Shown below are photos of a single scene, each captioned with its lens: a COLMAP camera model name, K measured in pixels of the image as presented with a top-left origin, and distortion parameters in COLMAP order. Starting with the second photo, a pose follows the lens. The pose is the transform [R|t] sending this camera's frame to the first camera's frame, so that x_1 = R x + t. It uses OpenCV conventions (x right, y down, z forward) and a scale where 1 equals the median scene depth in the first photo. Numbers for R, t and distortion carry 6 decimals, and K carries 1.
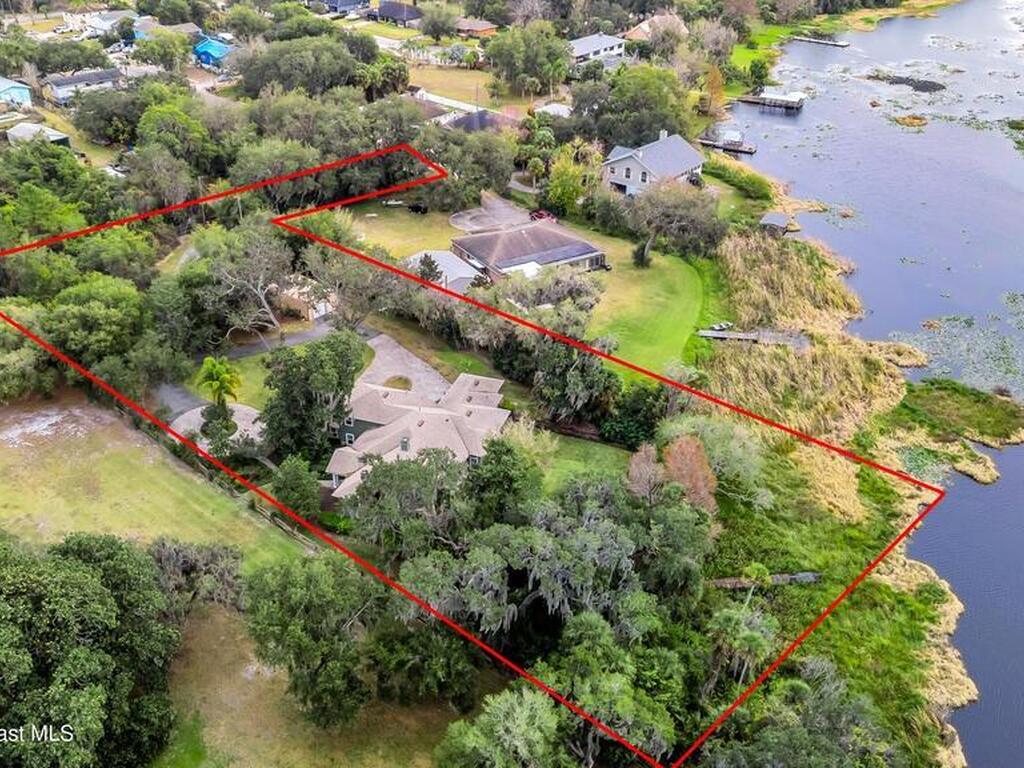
lens RADIAL K [[997.5, 0, 512.0], [0, 997.5, 384.0], [0, 0, 1]] dist [0.108128, -0.153917]
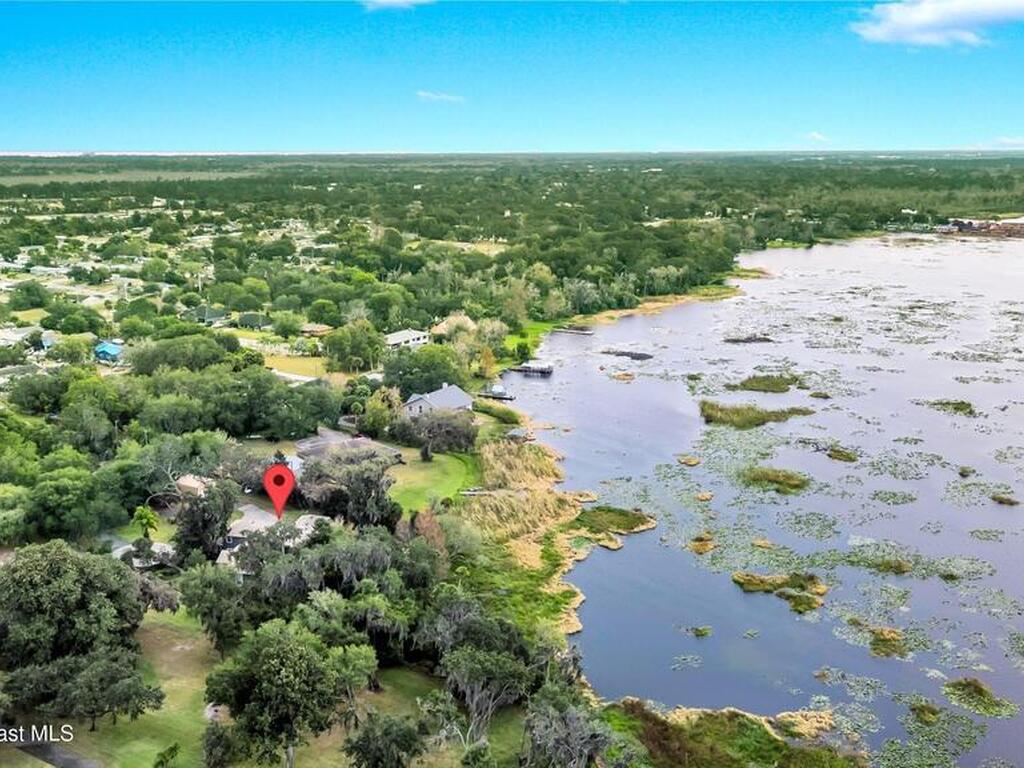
lens RADIAL K [[997.5, 0, 512.0], [0, 997.5, 384.0], [0, 0, 1]] dist [0.108128, -0.153917]
pose [[0.988264, -0.041430, 0.147031, 0.033783], [0.082959, 0.953773, -0.288851, 0.178174], [-0.128267, 0.297659, 0.946016, -0.387824]]
